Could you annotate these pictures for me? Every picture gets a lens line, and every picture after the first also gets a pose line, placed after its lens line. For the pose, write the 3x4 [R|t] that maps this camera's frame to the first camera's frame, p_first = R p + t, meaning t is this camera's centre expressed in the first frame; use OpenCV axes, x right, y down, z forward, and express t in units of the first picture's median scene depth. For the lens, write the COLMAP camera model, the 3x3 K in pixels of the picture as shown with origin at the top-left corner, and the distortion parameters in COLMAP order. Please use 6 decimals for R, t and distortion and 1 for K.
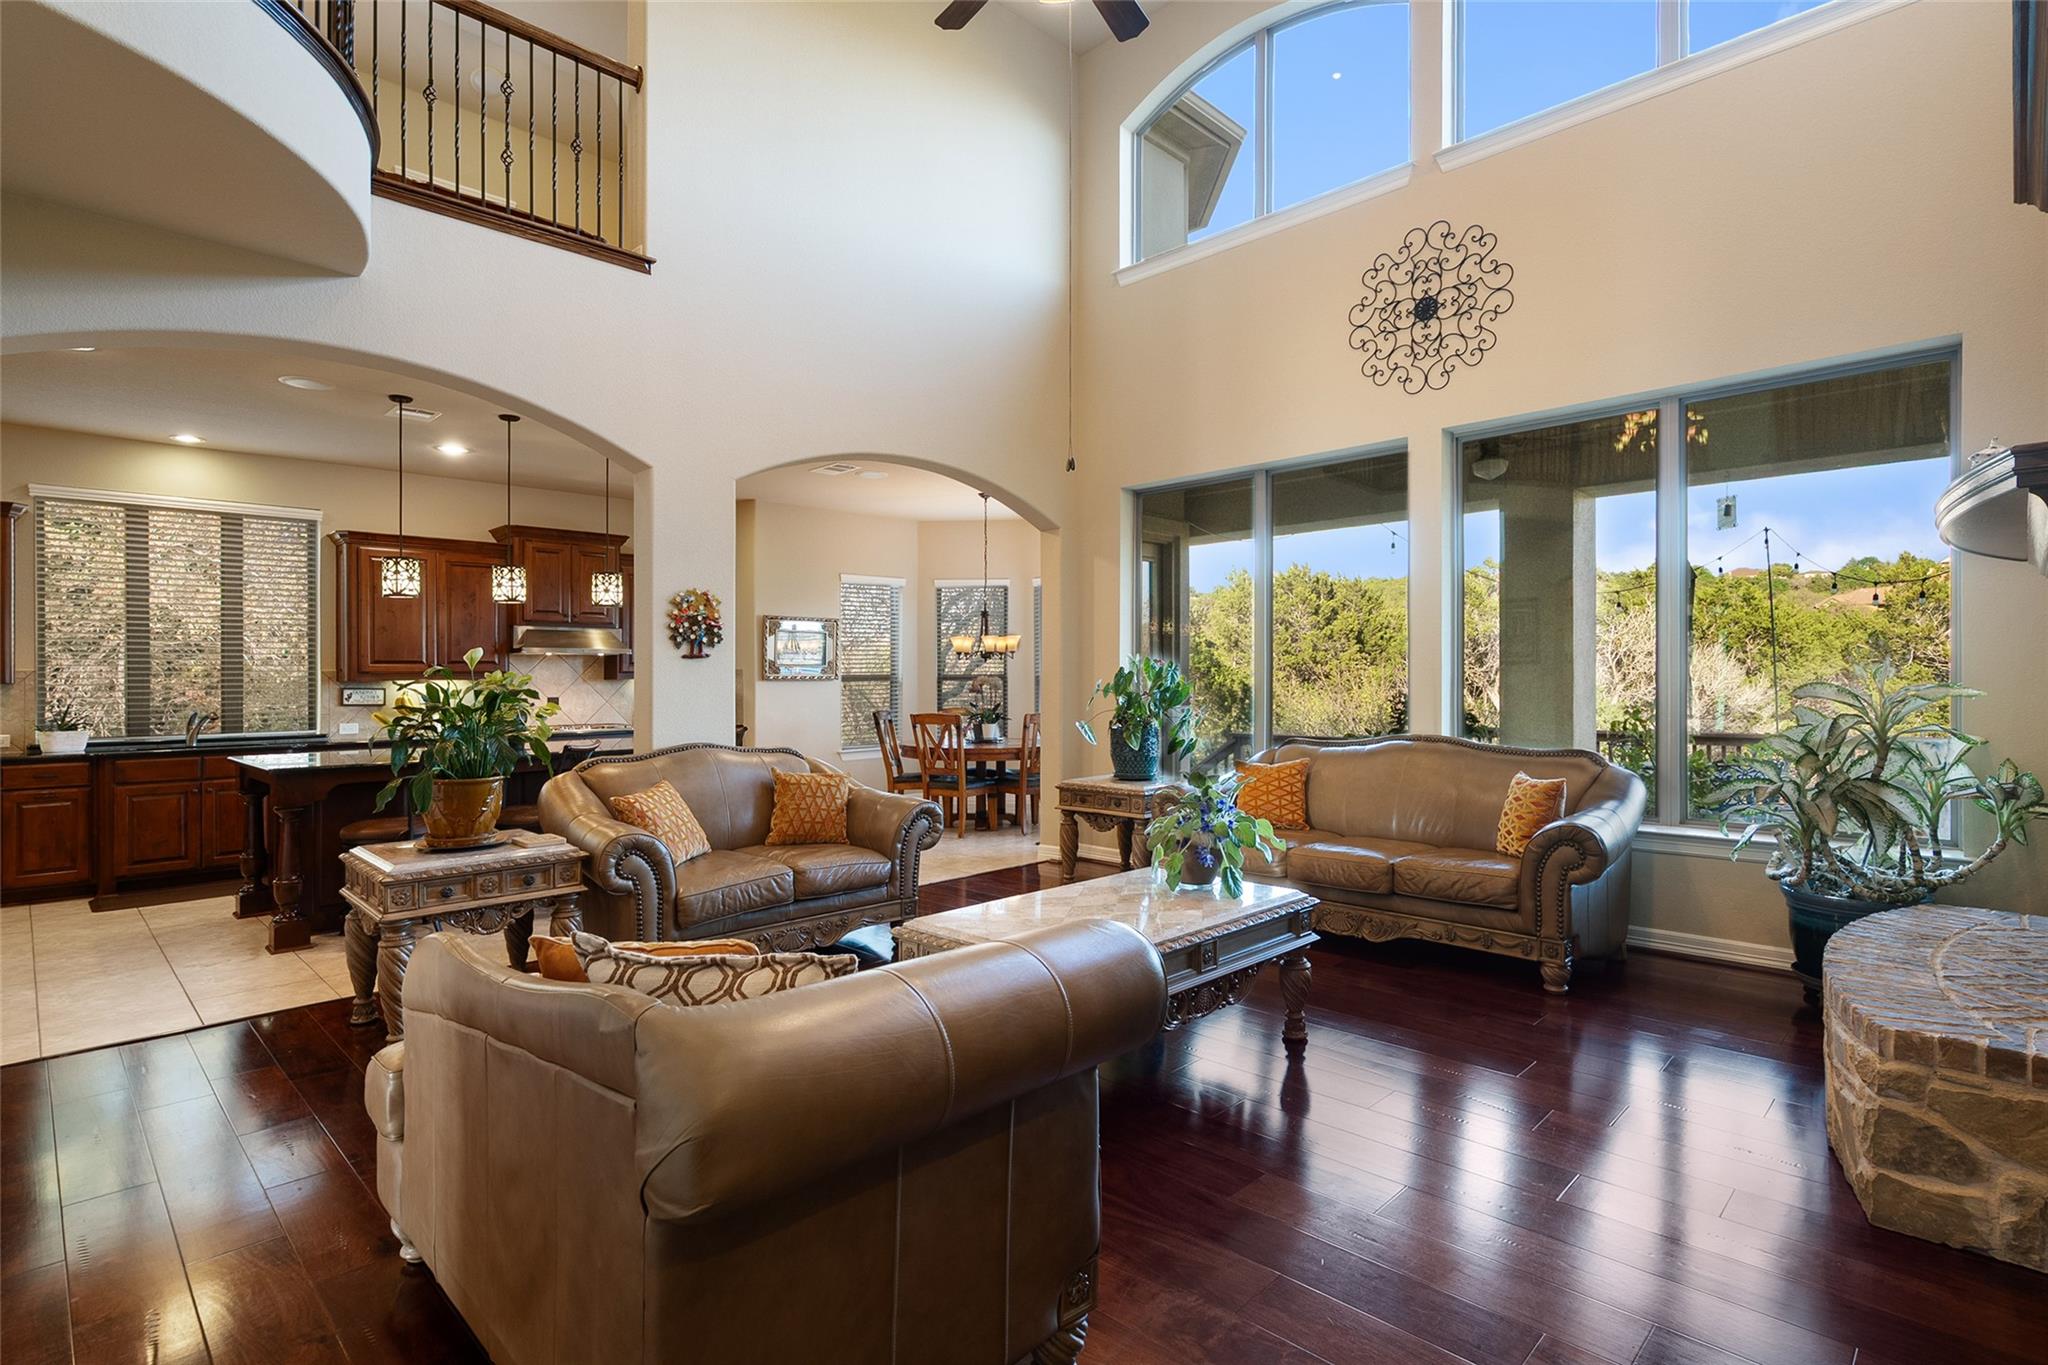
lens RADIAL K [[998.5, 0, 1023.5], [0, 998.5, 683.7], [0, 0, 1]] dist [-0.000659, 0.000263]
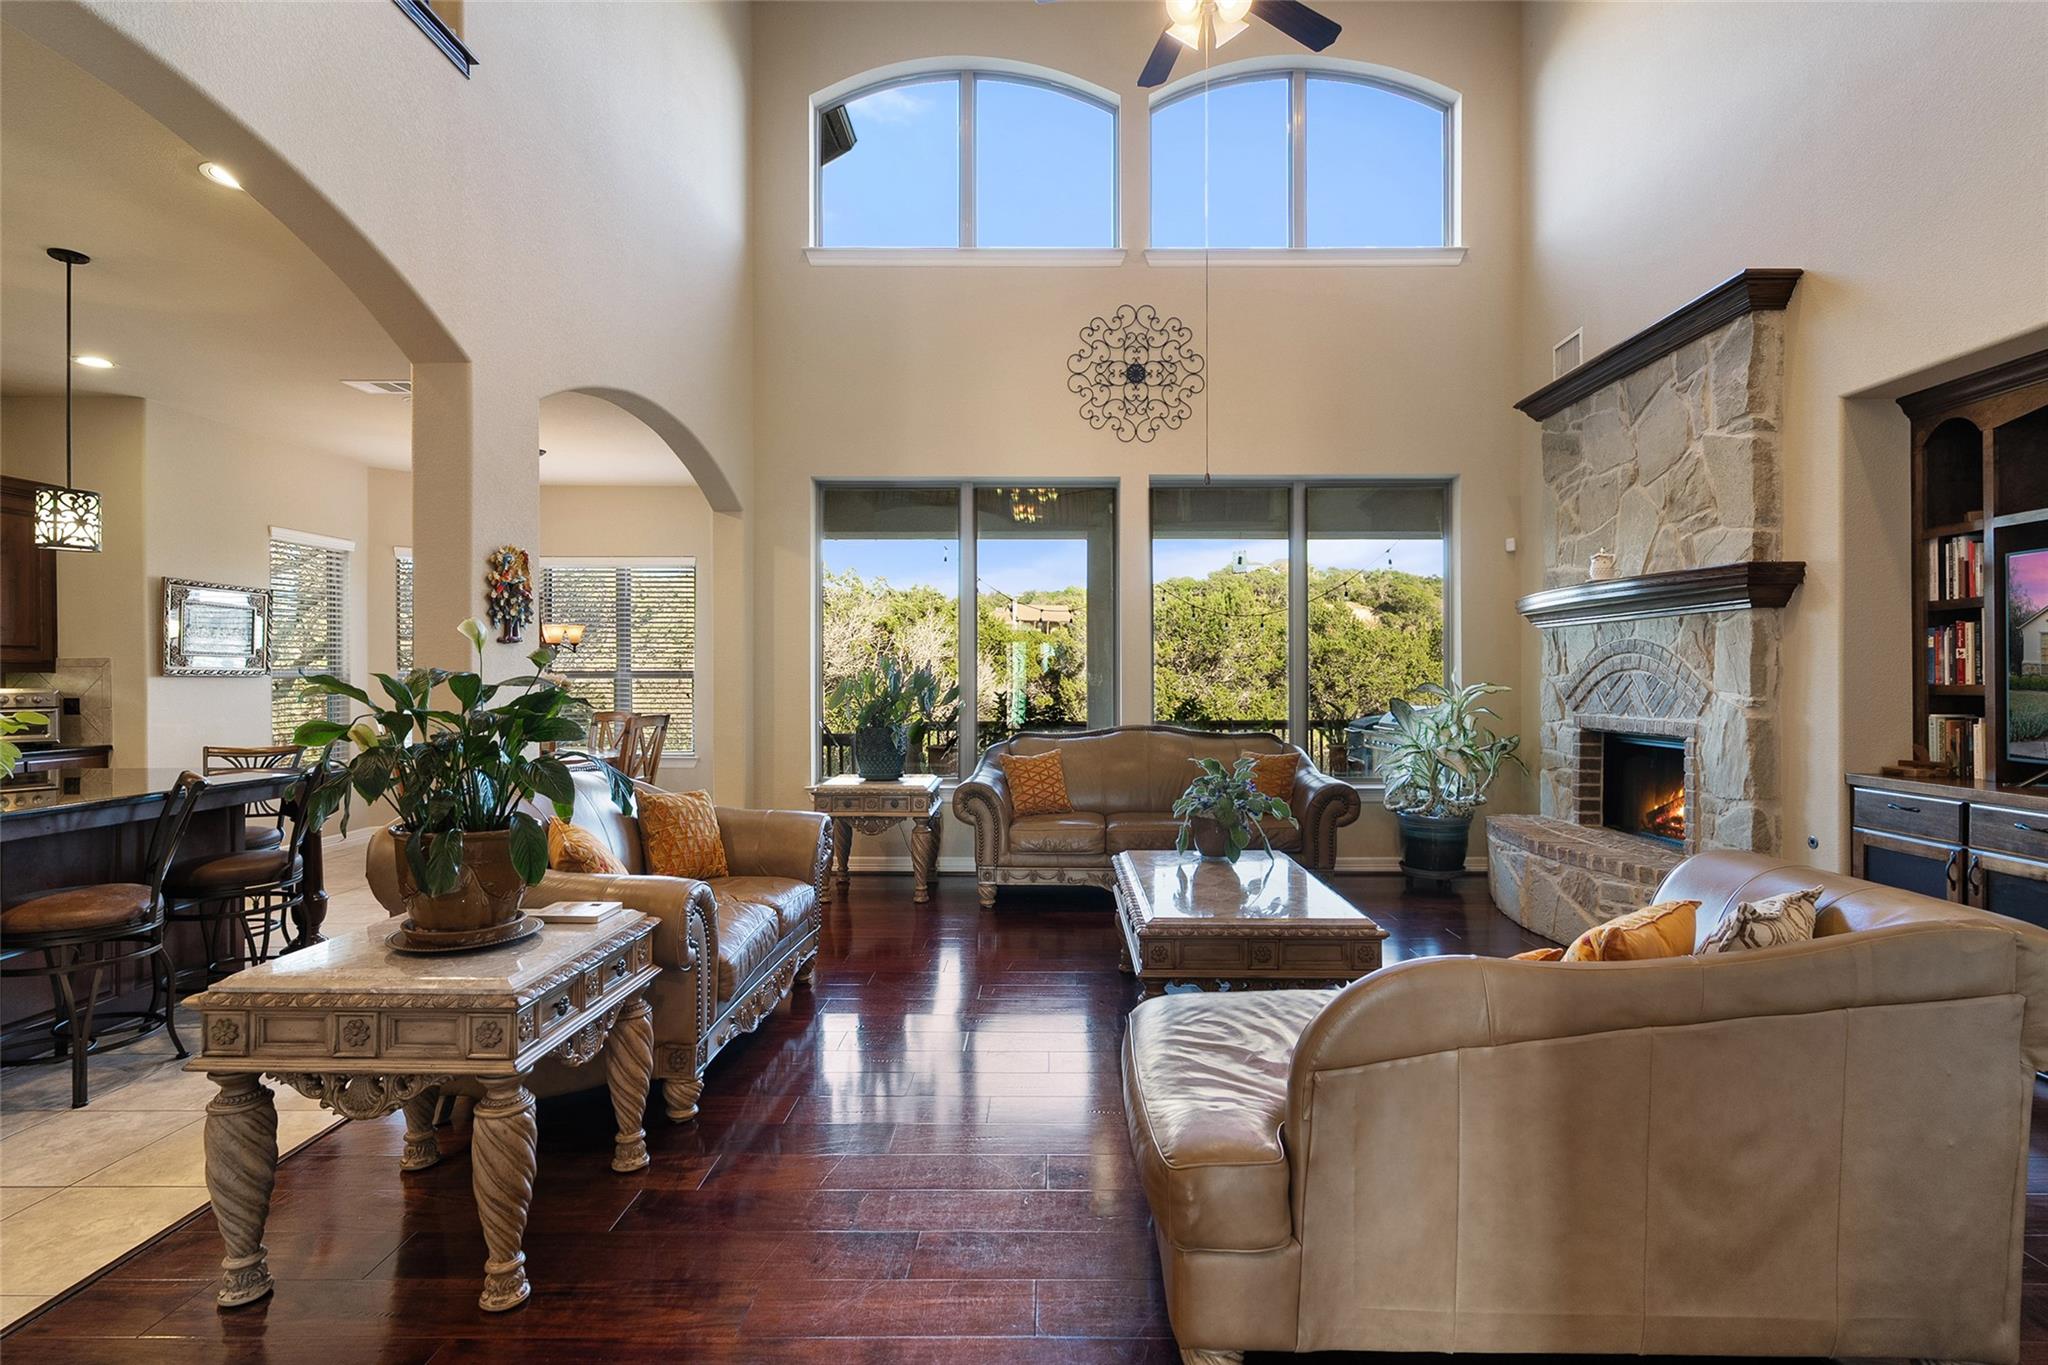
lens RADIAL K [[998.5, 0, 1018.2], [0, 998.5, 682.9], [0, 0, 1]] dist [-0.000659, 0.000263]
pose [[0.714250, 0.004181, 0.699878, -0.538027], [-0.001935, 0.999990, -0.003999, 0.004450], [-0.699888, 0.001502, 0.714251, 0.232499]]
